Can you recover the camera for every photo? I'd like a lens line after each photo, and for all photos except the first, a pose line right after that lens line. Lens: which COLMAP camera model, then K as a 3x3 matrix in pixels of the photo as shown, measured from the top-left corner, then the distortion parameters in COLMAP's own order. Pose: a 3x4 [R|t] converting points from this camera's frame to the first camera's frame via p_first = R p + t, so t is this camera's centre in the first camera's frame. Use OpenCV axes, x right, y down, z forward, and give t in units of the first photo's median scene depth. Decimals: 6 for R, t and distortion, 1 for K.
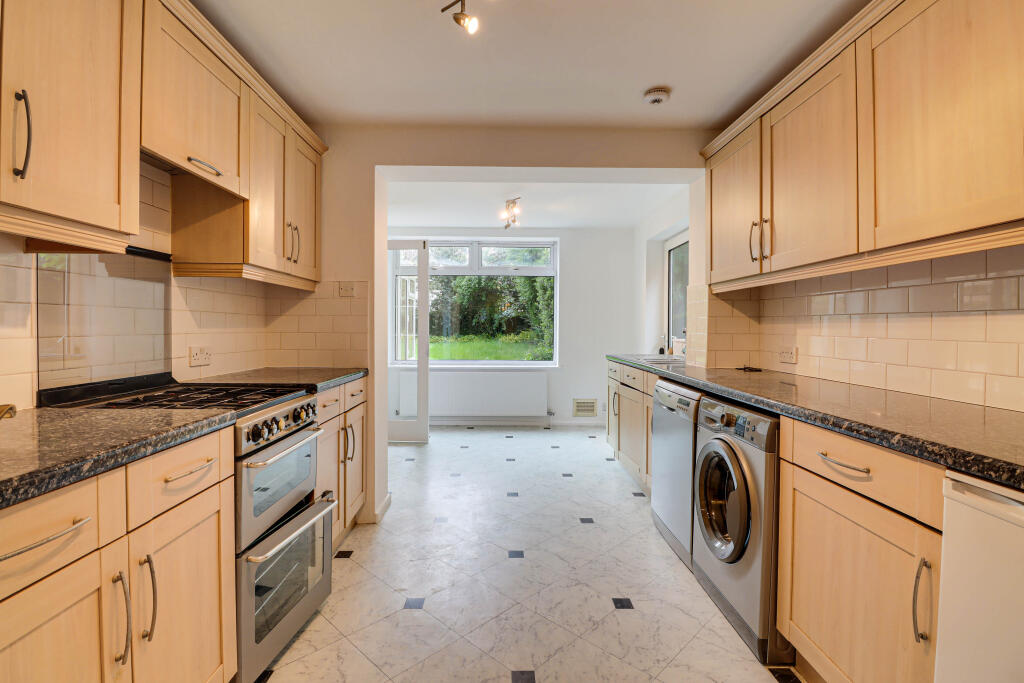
lens RADIAL K [[476.1, 0, 516.0], [0, 476.1, 332.8], [0, 0, 1]] dist [-0.015486, -0.000247]
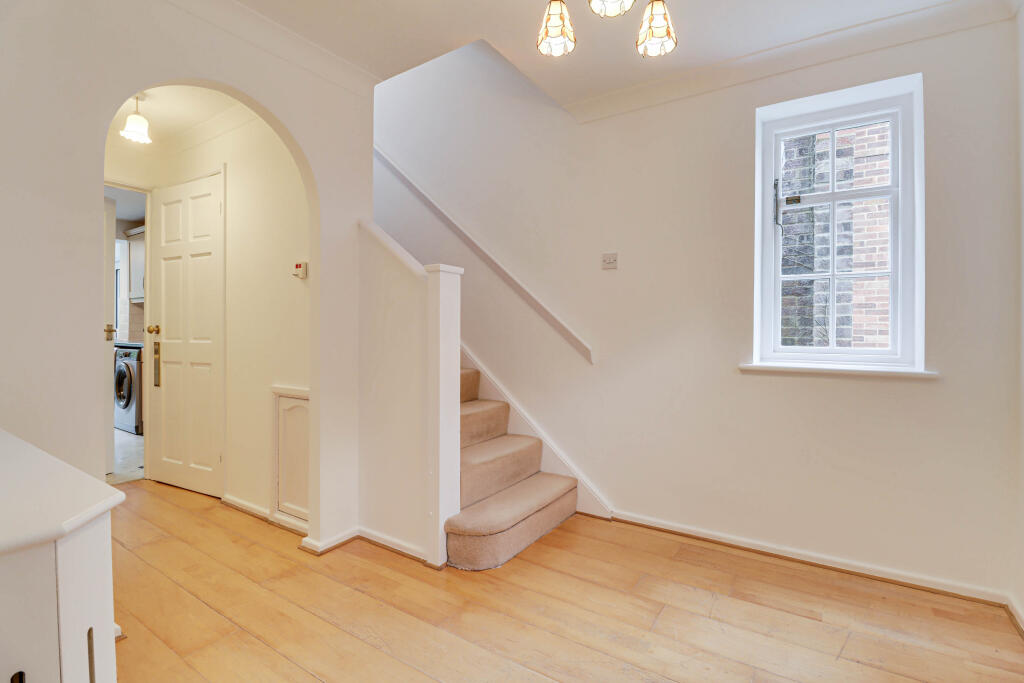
lens RADIAL K [[476.1, 0, 516.0], [0, 476.1, 332.8], [0, 0, 1]] dist [-0.015486, -0.000247]
pose [[0.567099, -0.002741, 0.823645, -0.430080], [0.006986, 0.999974, -0.001483, 0.080100], [-0.823620, 0.006595, 0.567103, -2.058714]]
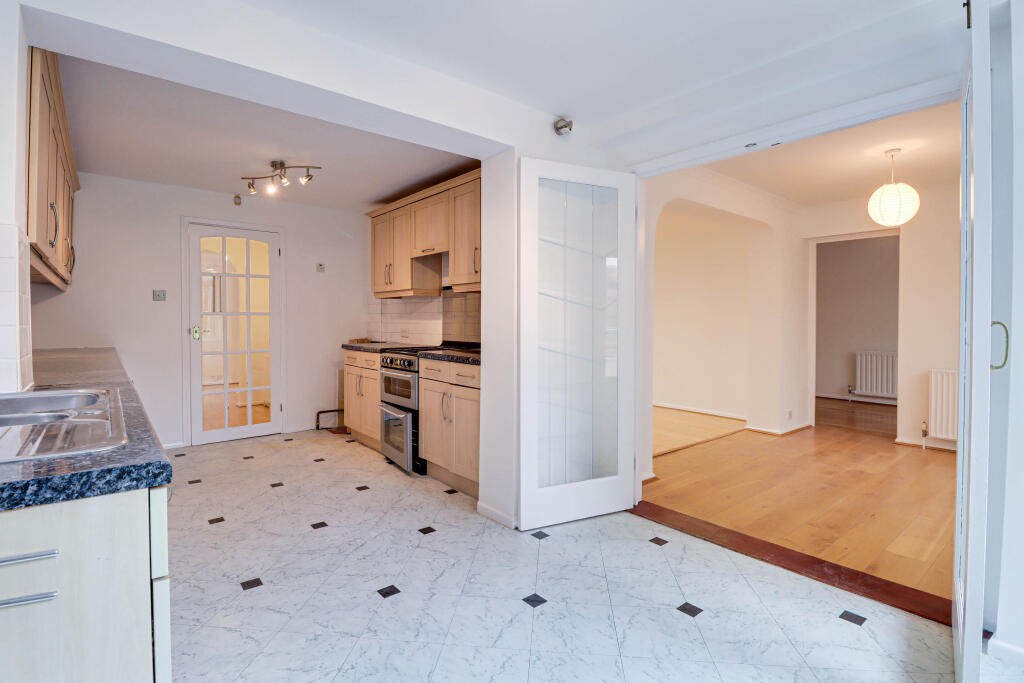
lens RADIAL K [[486.2, 0, 501.6], [0, 486.2, 324.1], [0, 0, 1]] dist [-0.034086, -0.000446]
pose [[-0.792025, -0.001113, -0.610487, 0.340234], [-0.010419, 0.999877, 0.011694, -0.015259], [0.610399, 0.015622, -0.791940, 2.105354]]
